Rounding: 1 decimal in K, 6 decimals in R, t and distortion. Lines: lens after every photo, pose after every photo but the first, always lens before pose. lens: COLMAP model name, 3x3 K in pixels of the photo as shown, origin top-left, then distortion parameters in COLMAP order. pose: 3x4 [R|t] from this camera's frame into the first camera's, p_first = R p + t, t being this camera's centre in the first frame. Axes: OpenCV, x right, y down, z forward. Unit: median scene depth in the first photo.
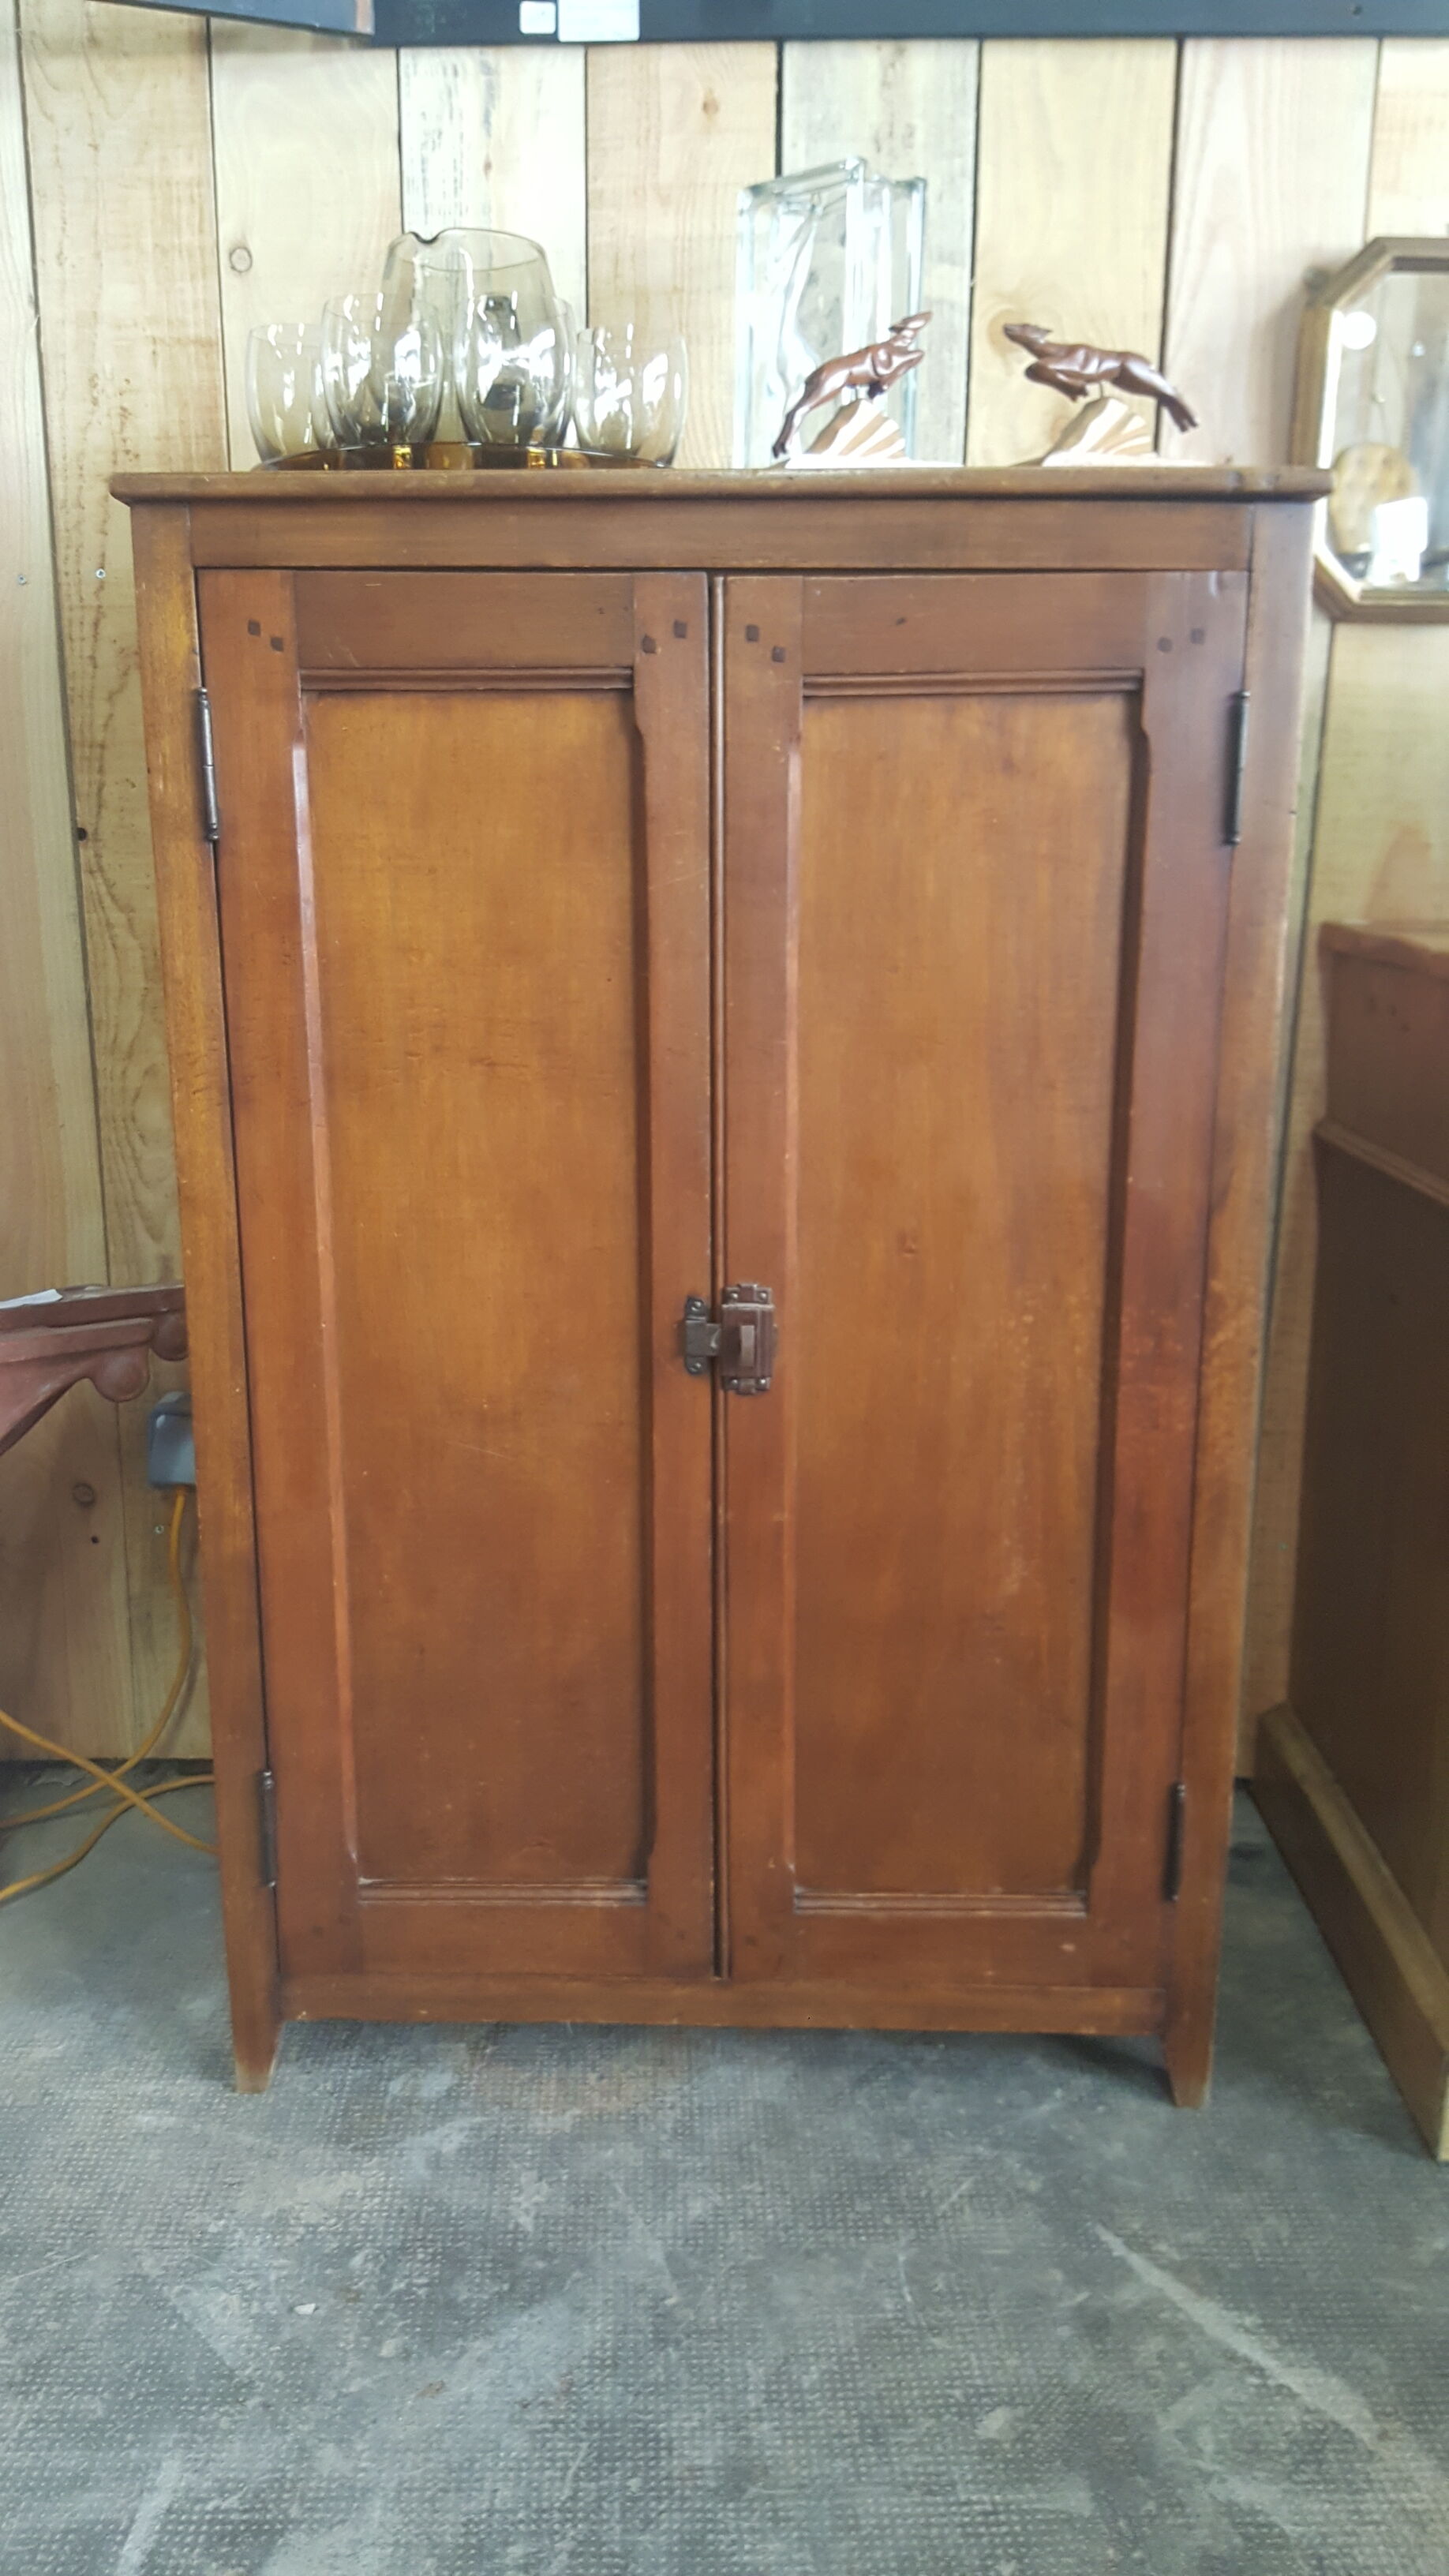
lens RADIAL K [[1923.5, 0, 658.8], [0, 1923.5, 1211.8], [0, 0, 1]] dist [0.041299, -0.062598]
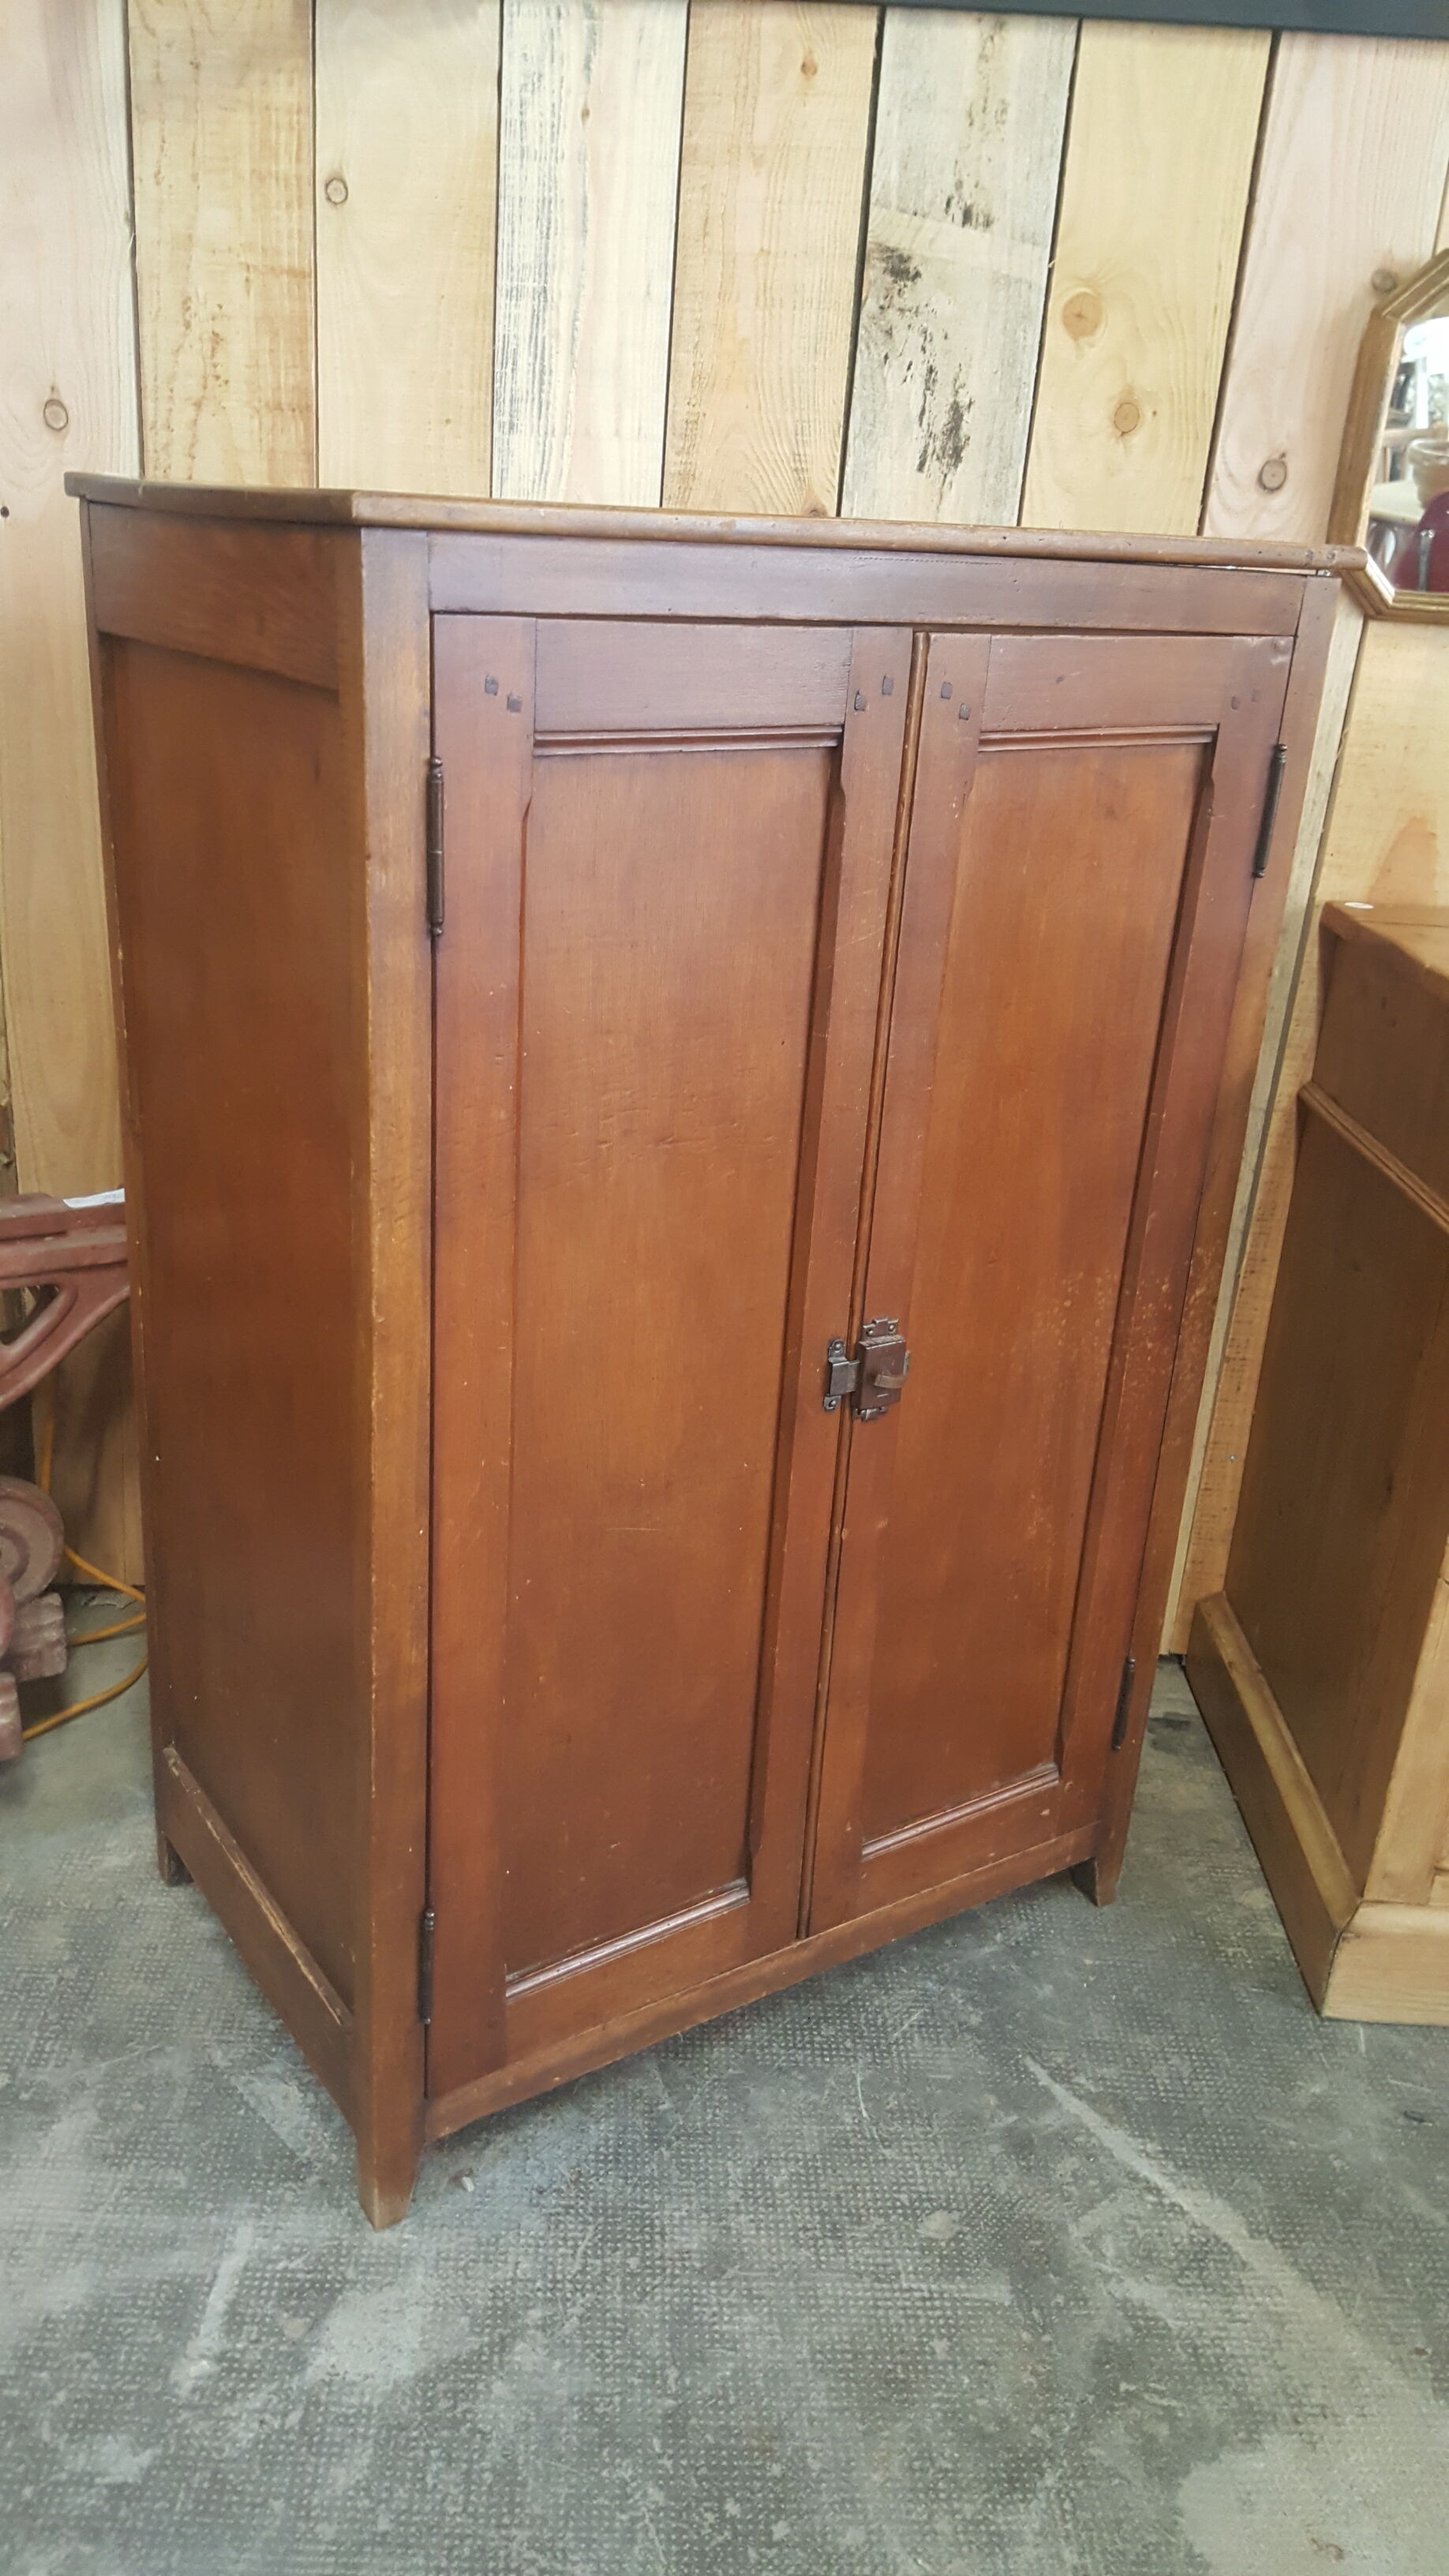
lens RADIAL K [[1889.3, 0, 650.9], [0, 1889.3, 1209.3], [0, 0, 1]] dist [0.153065, -0.244005]
pose [[0.998414, 0.053403, 0.017808, -0.050718], [-0.055236, 0.990376, 0.126905, -0.124989], [-0.010860, -0.127687, 0.991755, -0.093849]]
